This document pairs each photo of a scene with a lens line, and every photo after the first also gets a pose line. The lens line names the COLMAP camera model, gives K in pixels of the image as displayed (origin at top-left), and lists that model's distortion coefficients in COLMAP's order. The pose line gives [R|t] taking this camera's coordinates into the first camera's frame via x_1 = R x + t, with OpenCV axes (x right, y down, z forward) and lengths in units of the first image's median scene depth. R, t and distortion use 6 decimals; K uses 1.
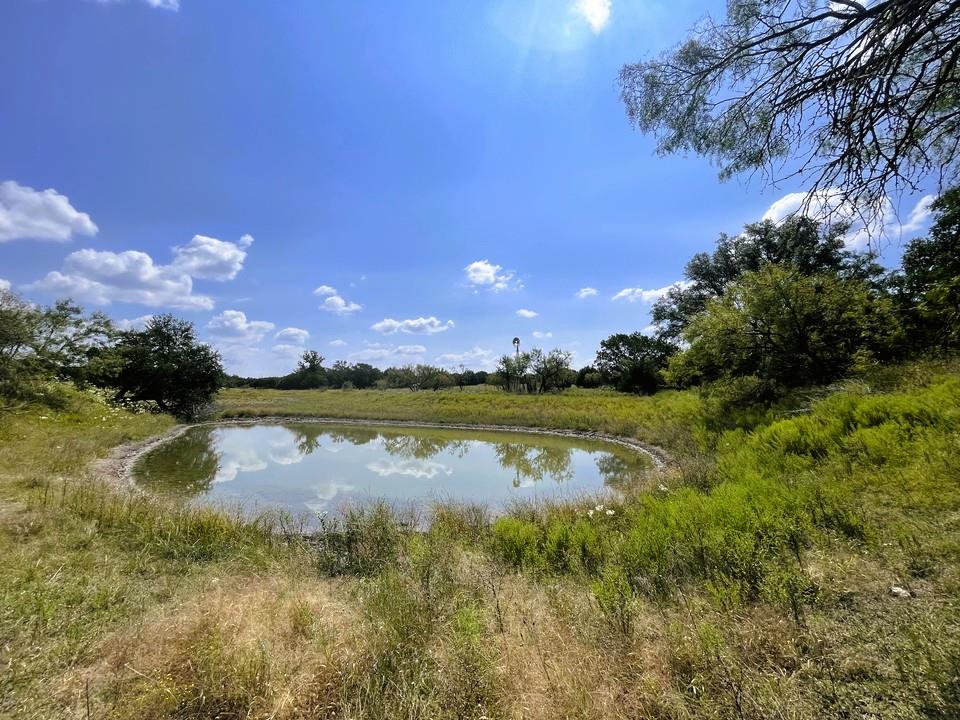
lens RADIAL K [[389.8, 0, 482.8], [0, 389.8, 363.9], [0, 0, 1]] dist [-0.004890, 0.001209]
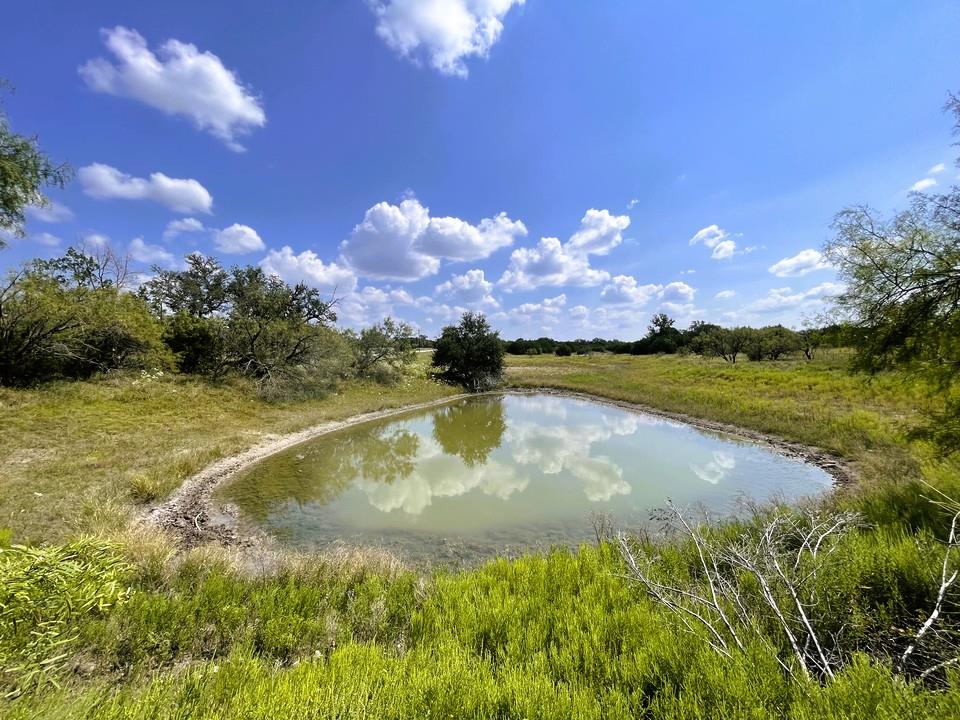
lens RADIAL K [[389.8, 0, 482.4], [0, 389.8, 354.8], [0, 0, 1]] dist [-0.004890, 0.001209]
pose [[0.600857, -0.013697, -0.799239, 0.183511], [0.077563, 0.996134, 0.041240, -0.016866], [0.795585, -0.086771, 0.599596, 0.122783]]
